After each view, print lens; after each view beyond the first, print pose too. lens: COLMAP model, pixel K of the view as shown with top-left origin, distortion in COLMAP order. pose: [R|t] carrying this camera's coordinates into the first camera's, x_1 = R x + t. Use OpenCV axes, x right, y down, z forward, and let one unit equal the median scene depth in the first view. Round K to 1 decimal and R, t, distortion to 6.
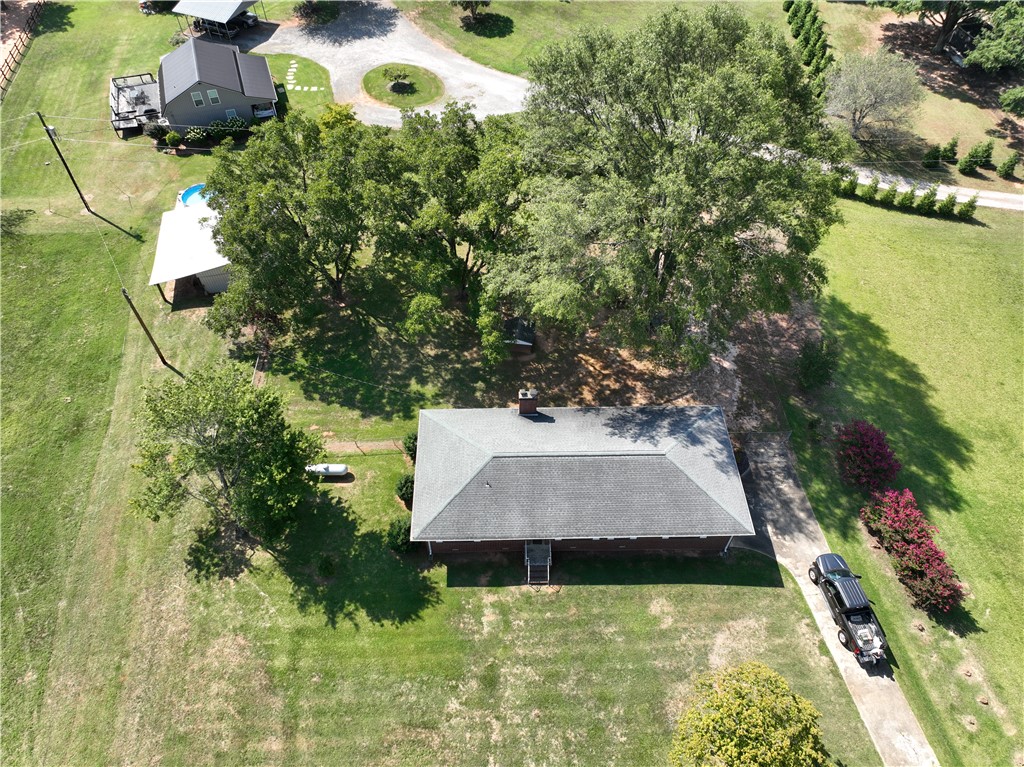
lens RADIAL K [[715.7, 0, 512.0], [0, 715.7, 383.5], [0, 0, 1]] dist [-0.009395, 0.031209]
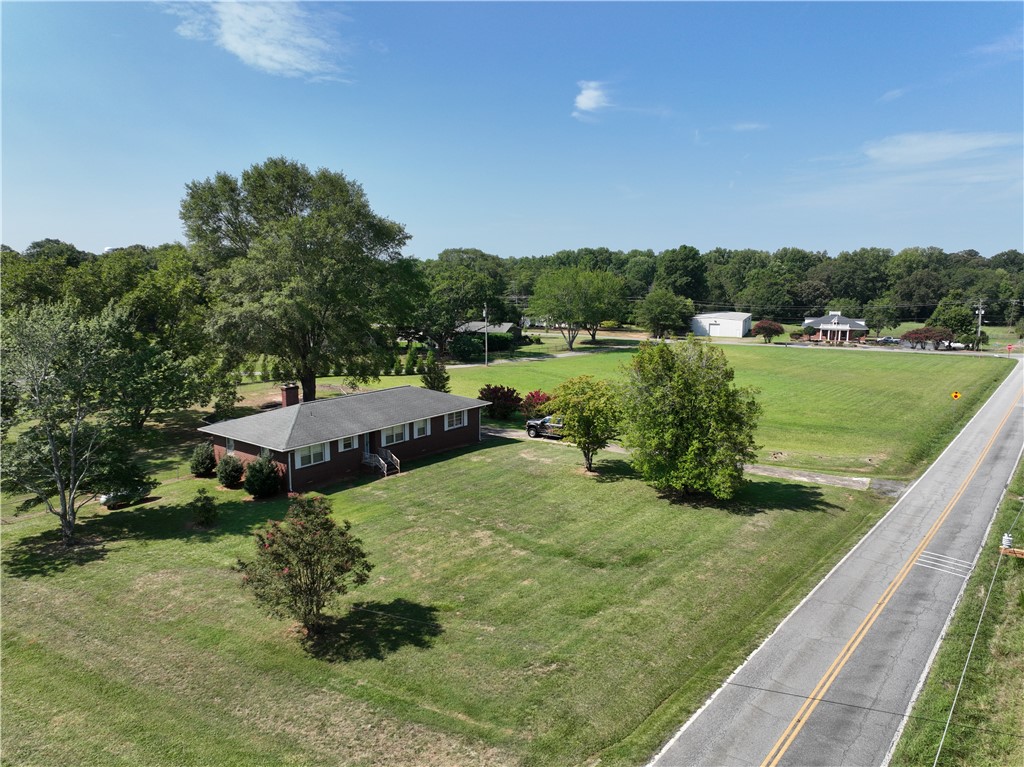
lens RADIAL K [[715.7, 0, 512.0], [0, 715.7, 383.5], [0, 0, 1]] dist [-0.009395, 0.031209]
pose [[0.623078, -0.132223, 0.770902, -0.682423], [0.606964, 0.703381, -0.369933, 0.698565], [-0.493324, 0.698407, 0.518516, 0.218738]]
